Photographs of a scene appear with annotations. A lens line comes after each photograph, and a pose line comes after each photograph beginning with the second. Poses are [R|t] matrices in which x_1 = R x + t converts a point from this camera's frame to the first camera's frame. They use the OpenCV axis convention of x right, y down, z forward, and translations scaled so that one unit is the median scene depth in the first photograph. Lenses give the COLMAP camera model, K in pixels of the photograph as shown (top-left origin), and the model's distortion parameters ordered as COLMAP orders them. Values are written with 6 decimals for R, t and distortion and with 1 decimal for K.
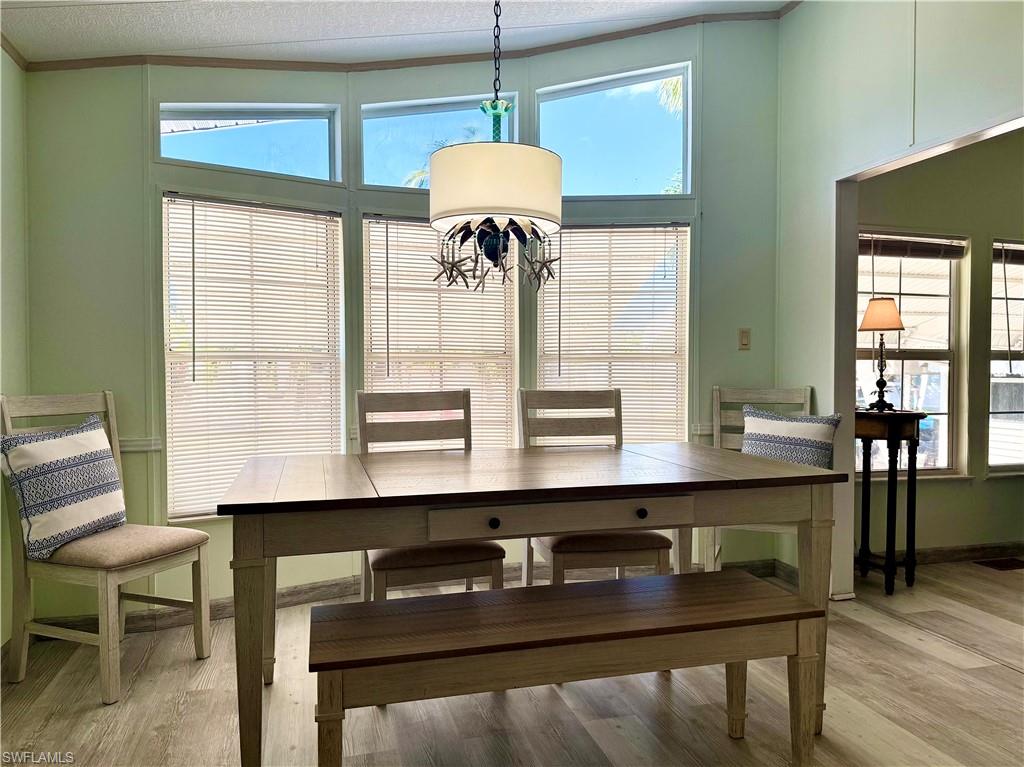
lens RADIAL K [[756.1, 0, 518.3], [0, 756.1, 377.4], [0, 0, 1]] dist [0.044651, -0.028351]
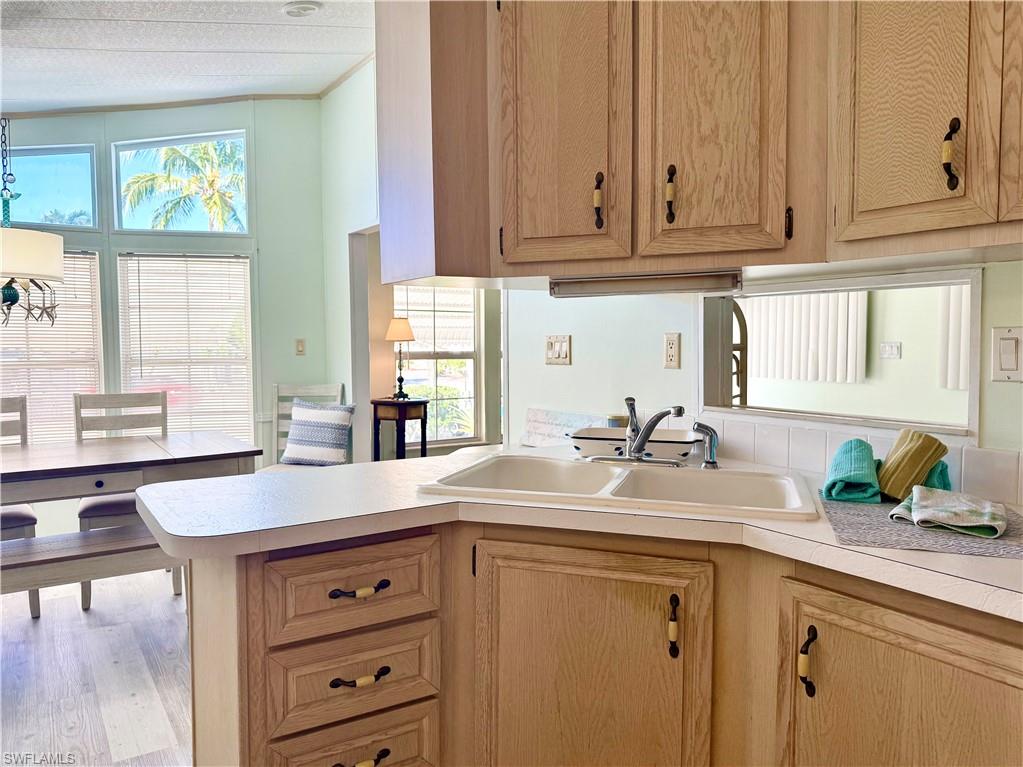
lens RADIAL K [[755.4, 0, 512.6], [0, 755.4, 385.1], [0, 0, 1]] dist [0.044651, -0.028351]
pose [[0.950923, -0.021970, 0.308646, 0.250241], [0.008433, 0.998946, 0.045125, -0.041888], [-0.309312, -0.040308, 0.950106, -0.363014]]
